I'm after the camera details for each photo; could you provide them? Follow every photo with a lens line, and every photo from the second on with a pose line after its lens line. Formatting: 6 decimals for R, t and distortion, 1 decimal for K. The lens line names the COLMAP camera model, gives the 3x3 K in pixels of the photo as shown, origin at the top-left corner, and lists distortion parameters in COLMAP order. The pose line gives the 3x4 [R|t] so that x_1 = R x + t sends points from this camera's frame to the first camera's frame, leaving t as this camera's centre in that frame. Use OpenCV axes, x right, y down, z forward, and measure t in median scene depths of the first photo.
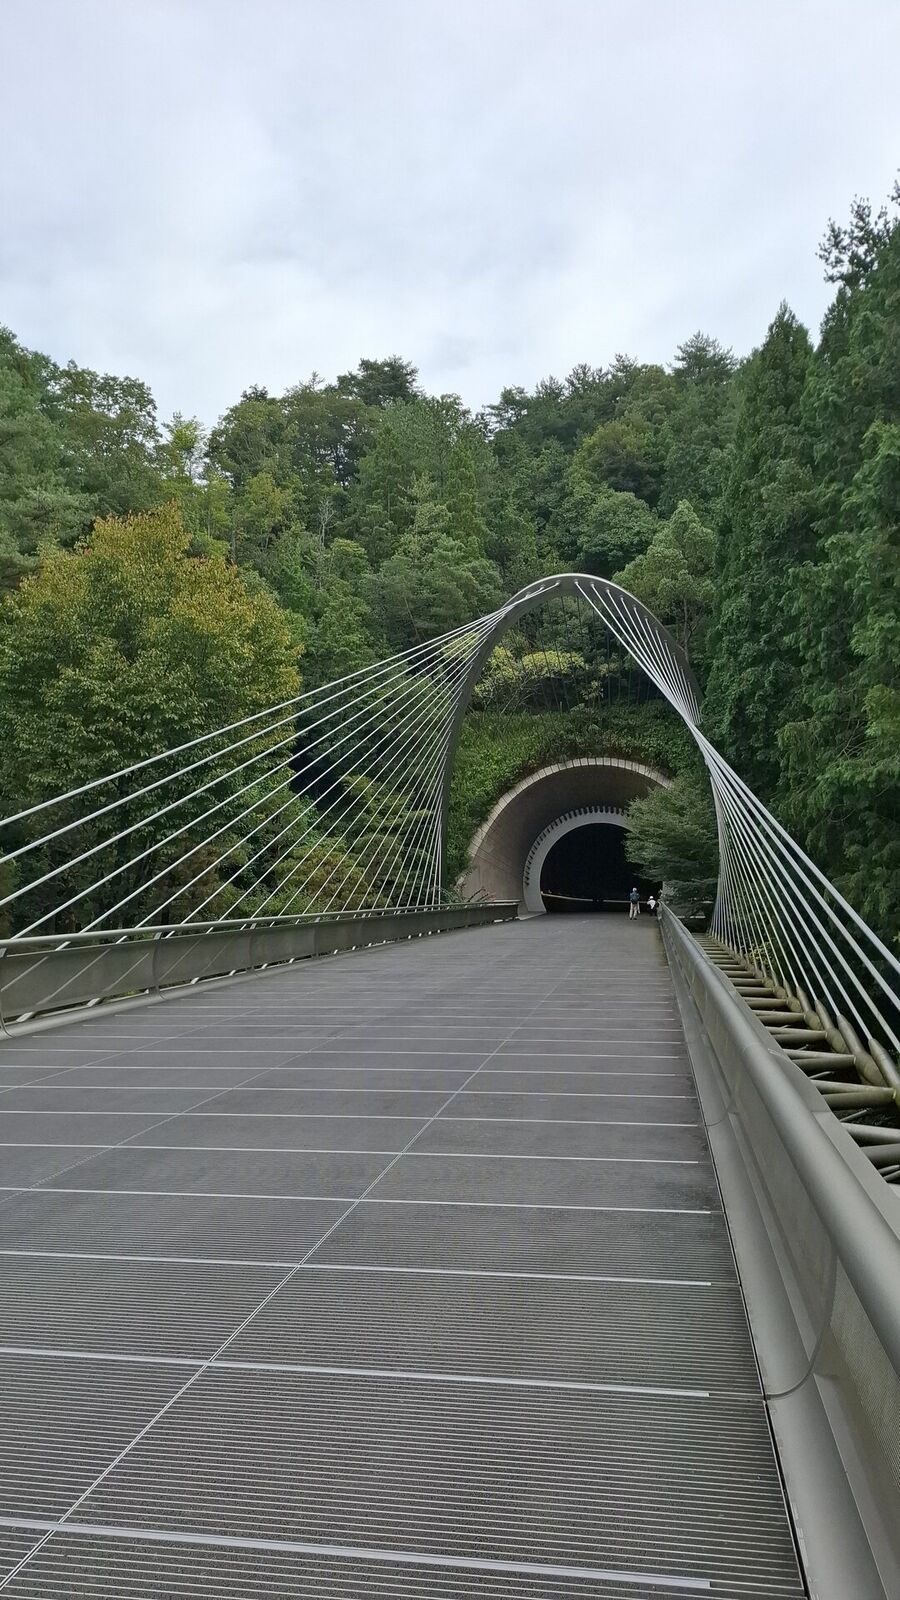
lens RADIAL K [[1222.2, 0, 450.0], [0, 1222.2, 800.0], [0, 0, 1]] dist [0.185999, -0.440524]
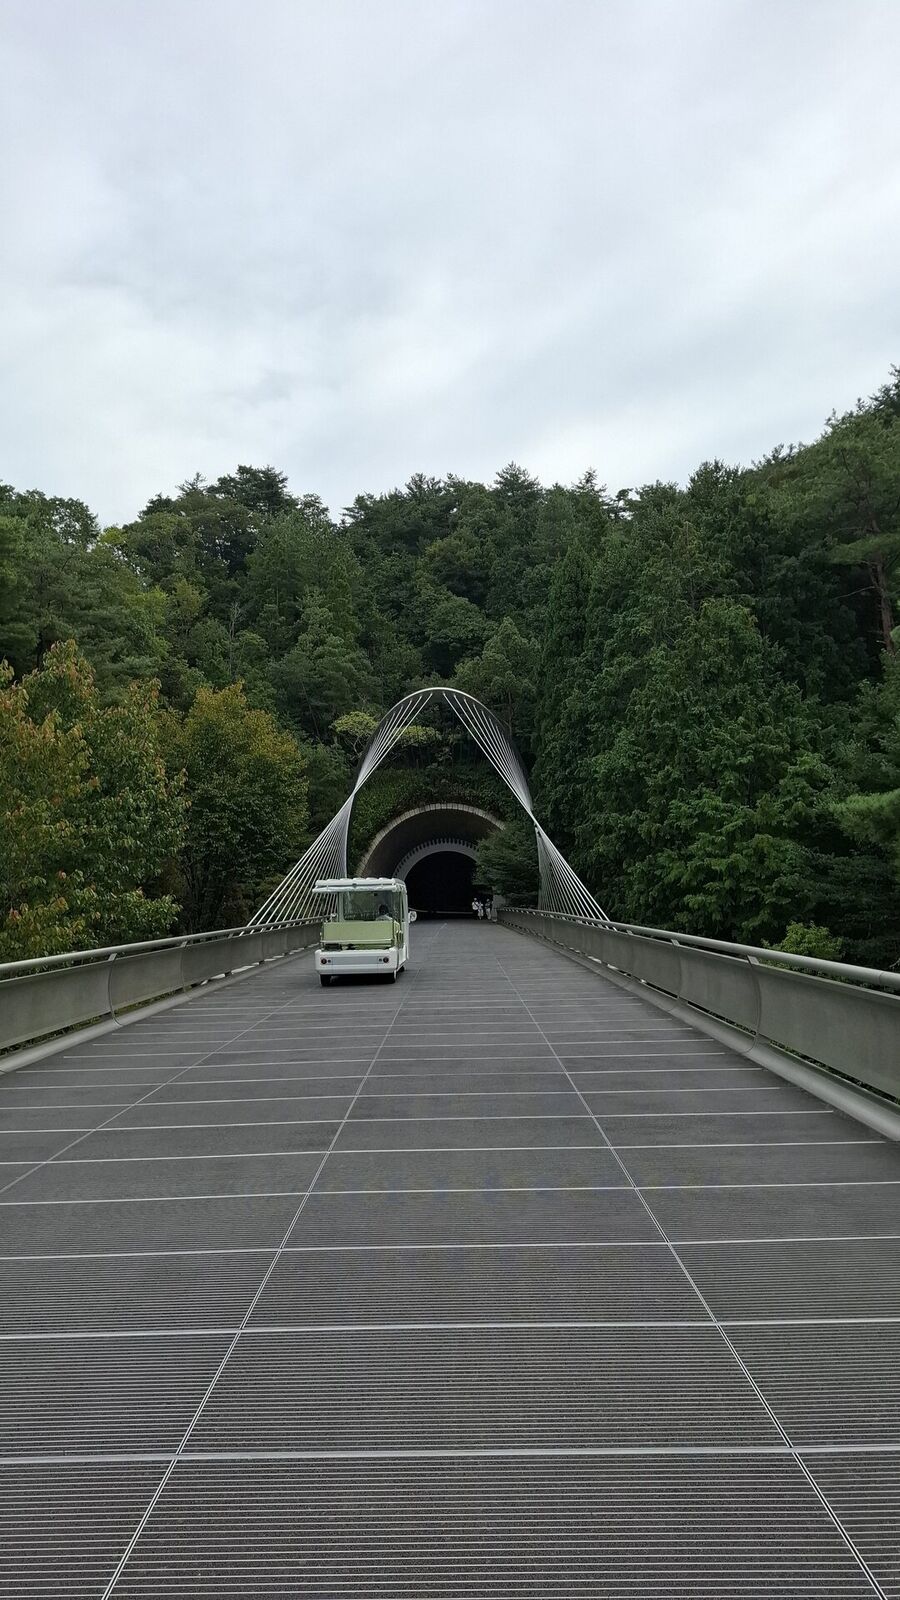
lens RADIAL K [[1222.2, 0, 450.0], [0, 1222.2, 800.0], [0, 0, 1]] dist [0.185999, -0.440524]
pose [[0.987645, -0.000644, 0.156706, -0.092715], [0.002468, 0.999931, -0.011443, -0.023690], [-0.156687, 0.011689, 0.987579, -0.351516]]
